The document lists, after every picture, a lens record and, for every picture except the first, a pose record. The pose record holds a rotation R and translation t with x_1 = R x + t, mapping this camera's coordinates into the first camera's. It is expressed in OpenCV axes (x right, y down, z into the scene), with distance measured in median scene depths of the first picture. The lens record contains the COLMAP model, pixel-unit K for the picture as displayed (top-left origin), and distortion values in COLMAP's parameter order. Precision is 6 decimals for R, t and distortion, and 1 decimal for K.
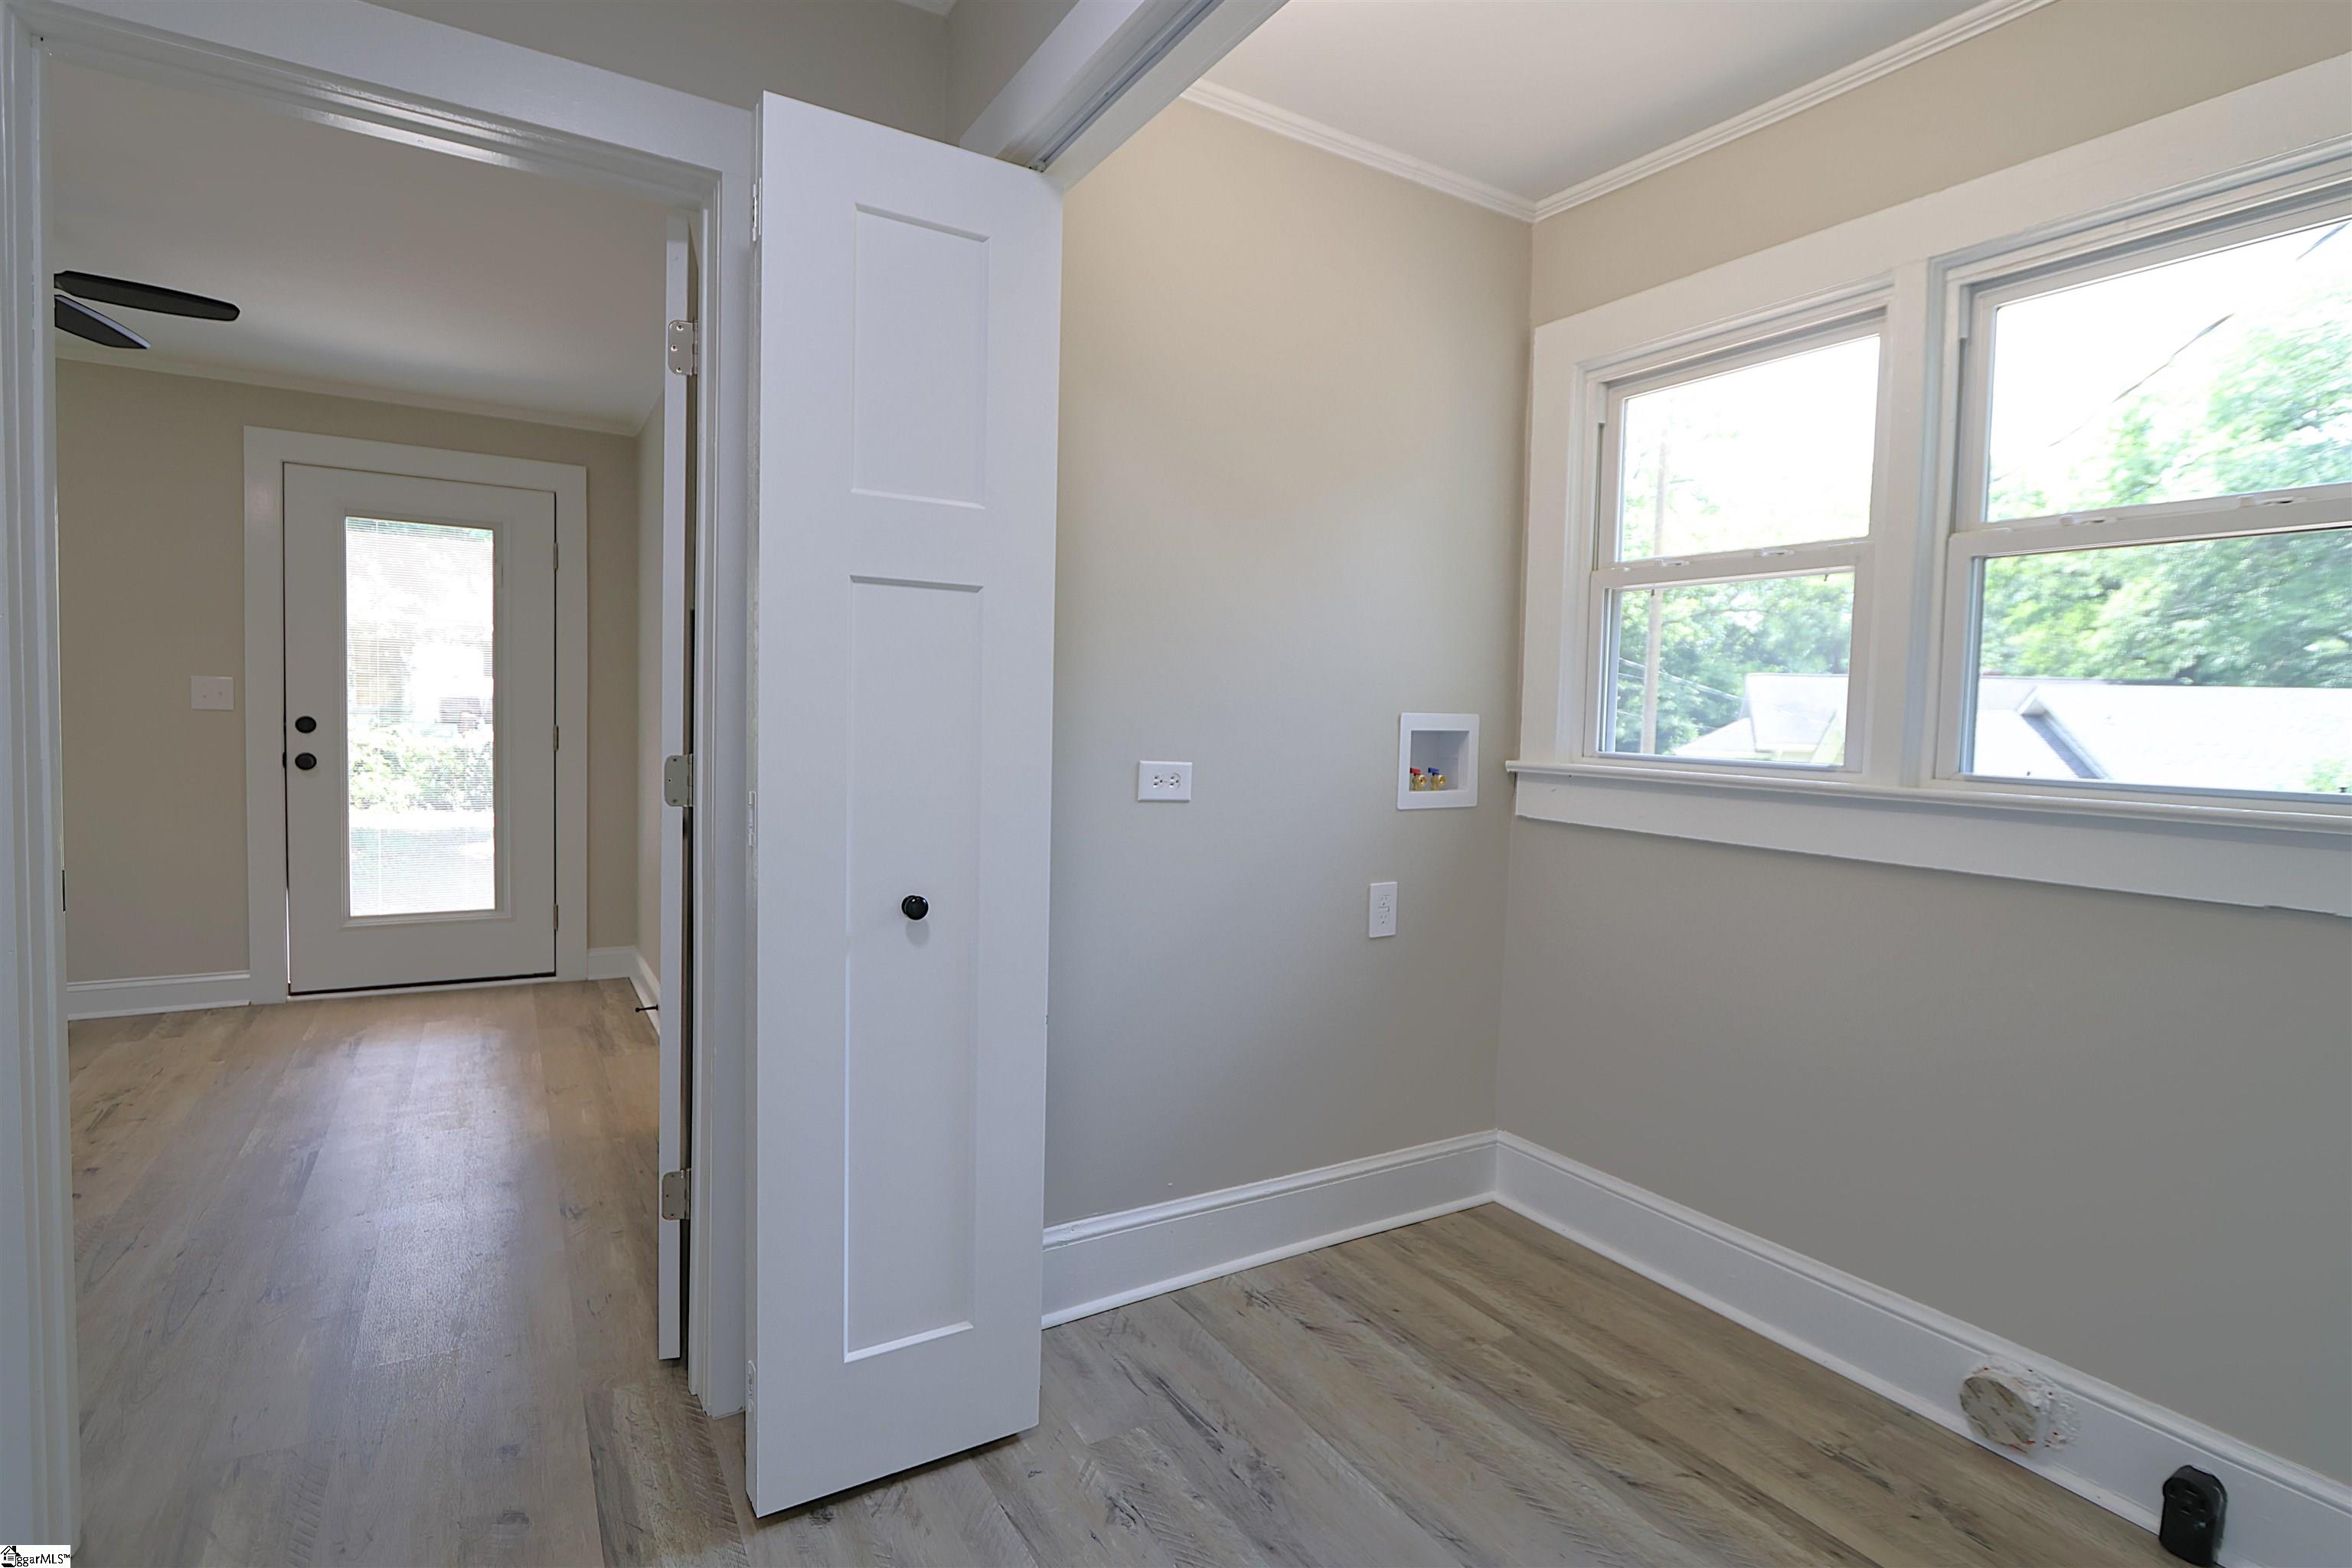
lens RADIAL K [[1085.1, 0, 1151.2], [0, 1085.1, 770.3], [0, 0, 1]] dist [-0.018534, 0.001983]
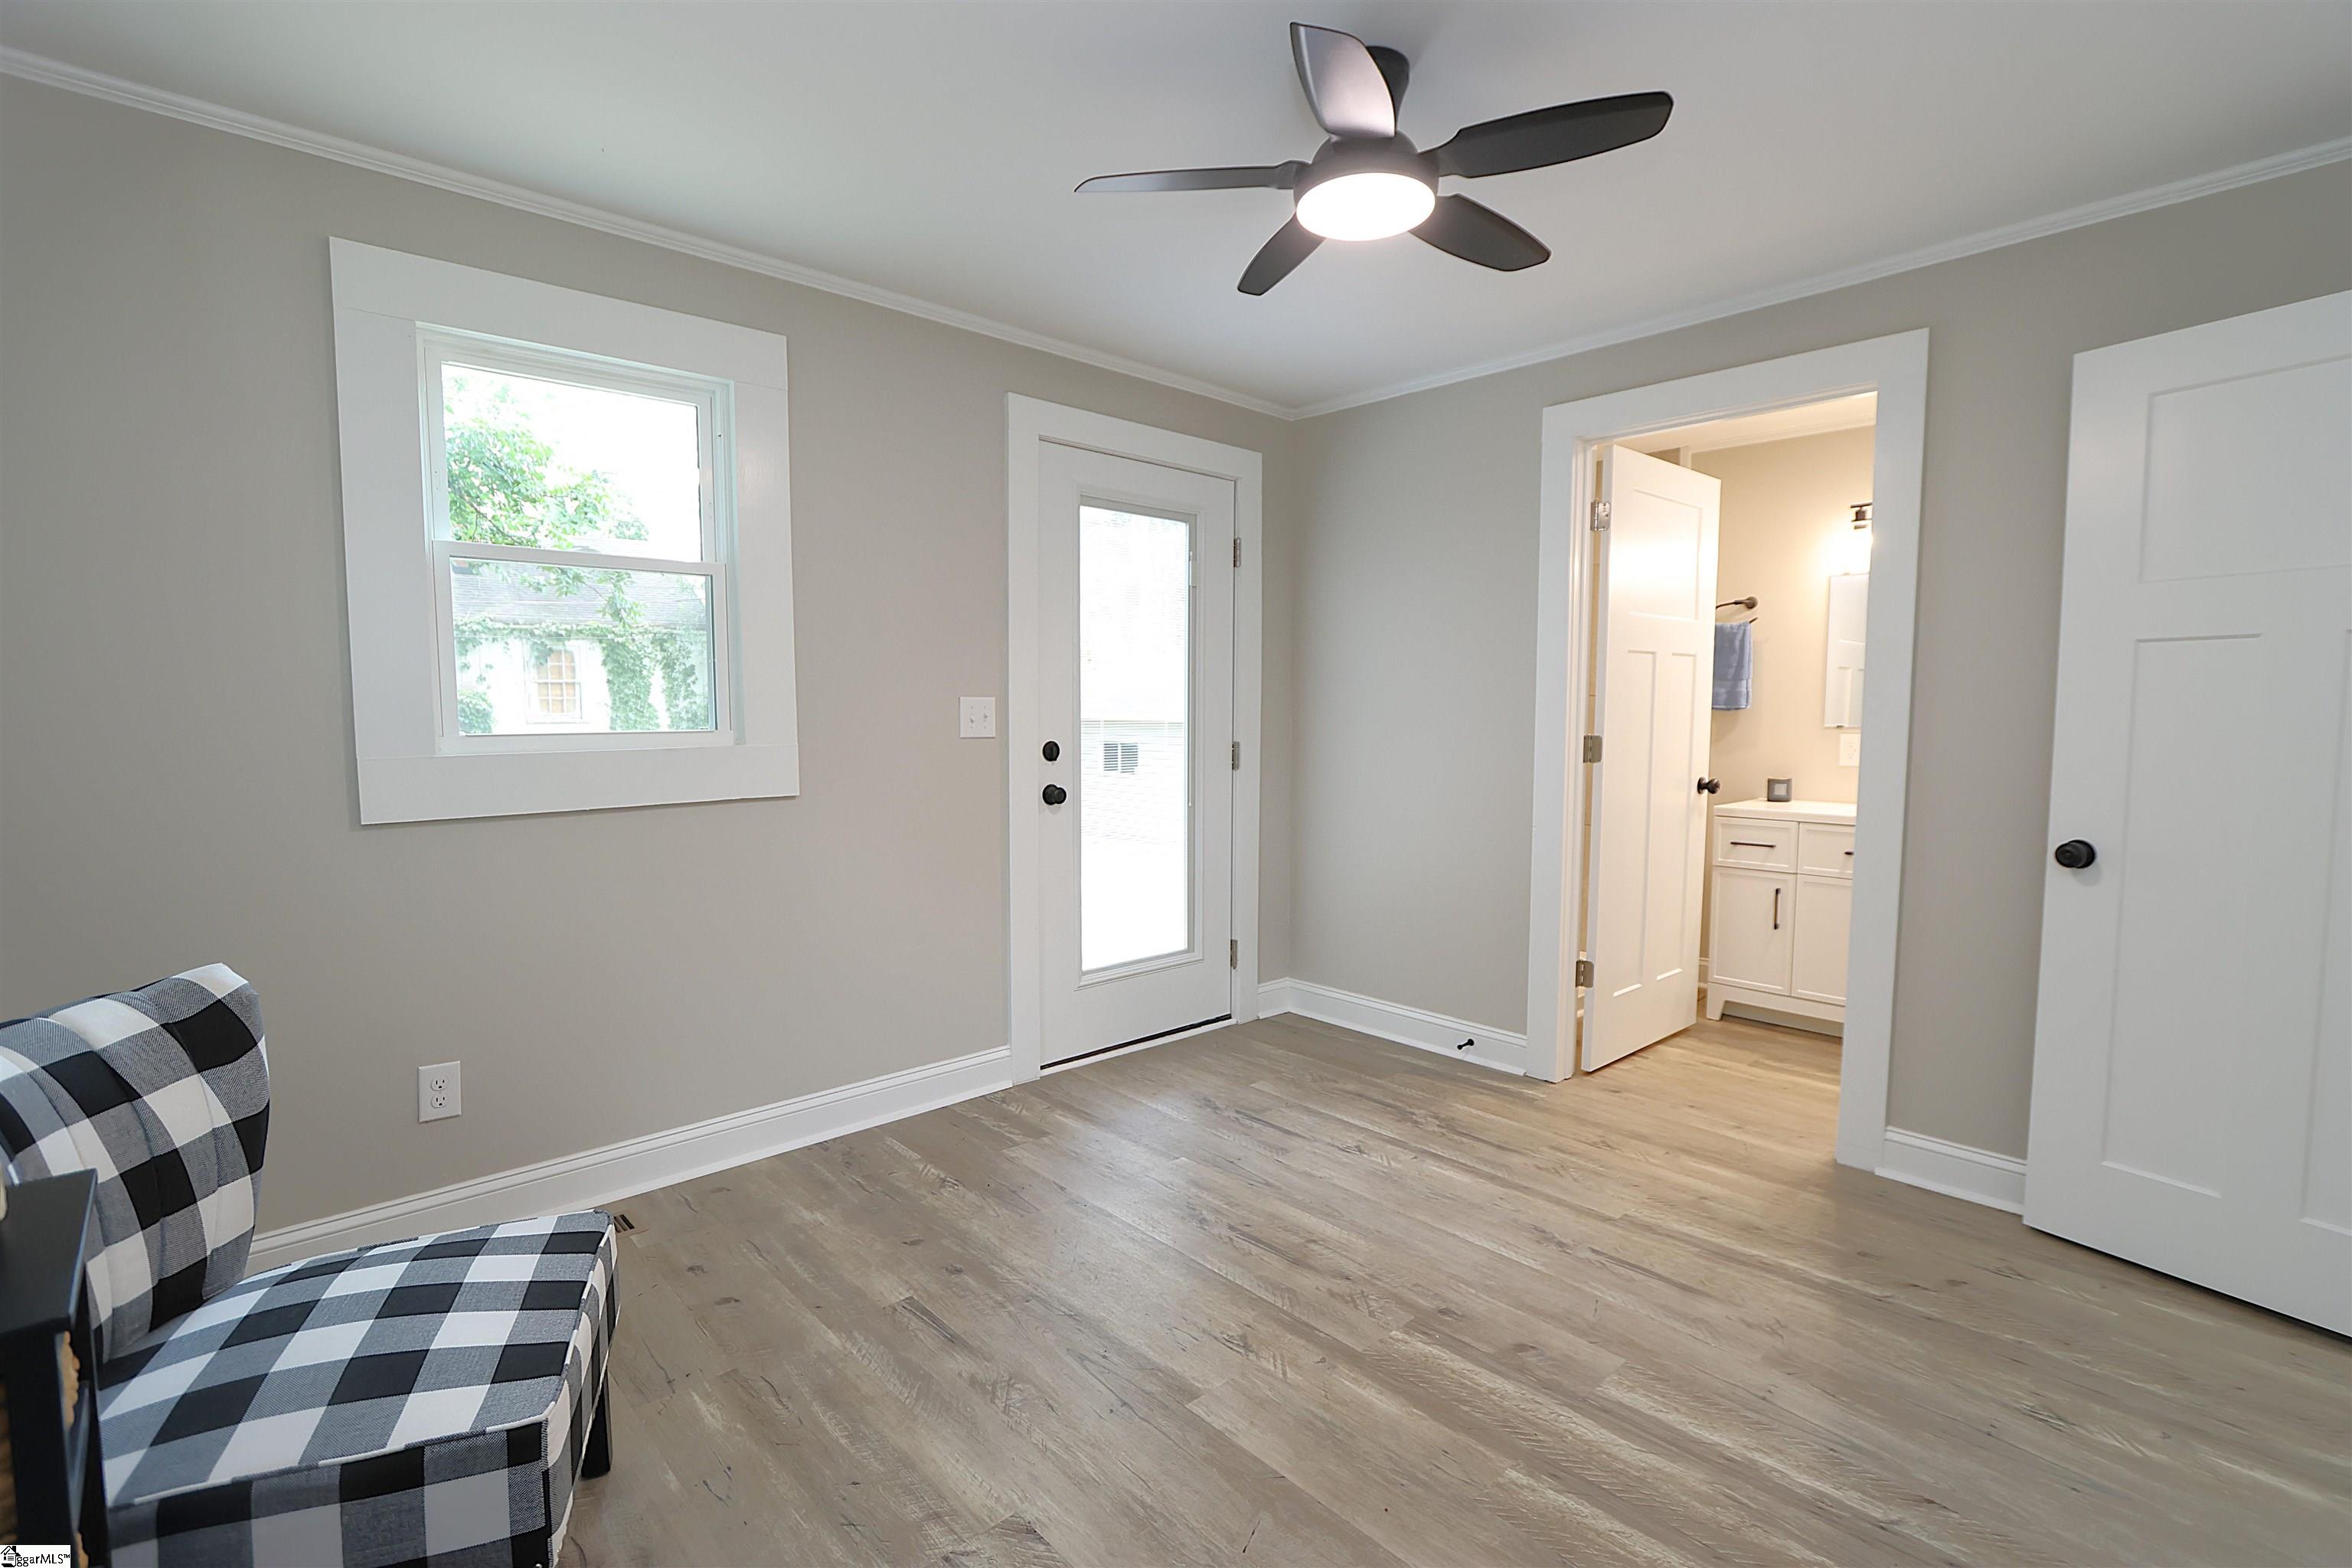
lens RADIAL K [[1085.1, 0, 1181.7], [0, 1085.1, 783.8], [0, 0, 1]] dist [-0.018534, 0.001983]
pose [[0.980502, -0.033194, 0.193683, -0.807965], [0.028778, 0.999259, 0.025572, -0.034138], [-0.194388, -0.019500, 0.980731, 0.129336]]
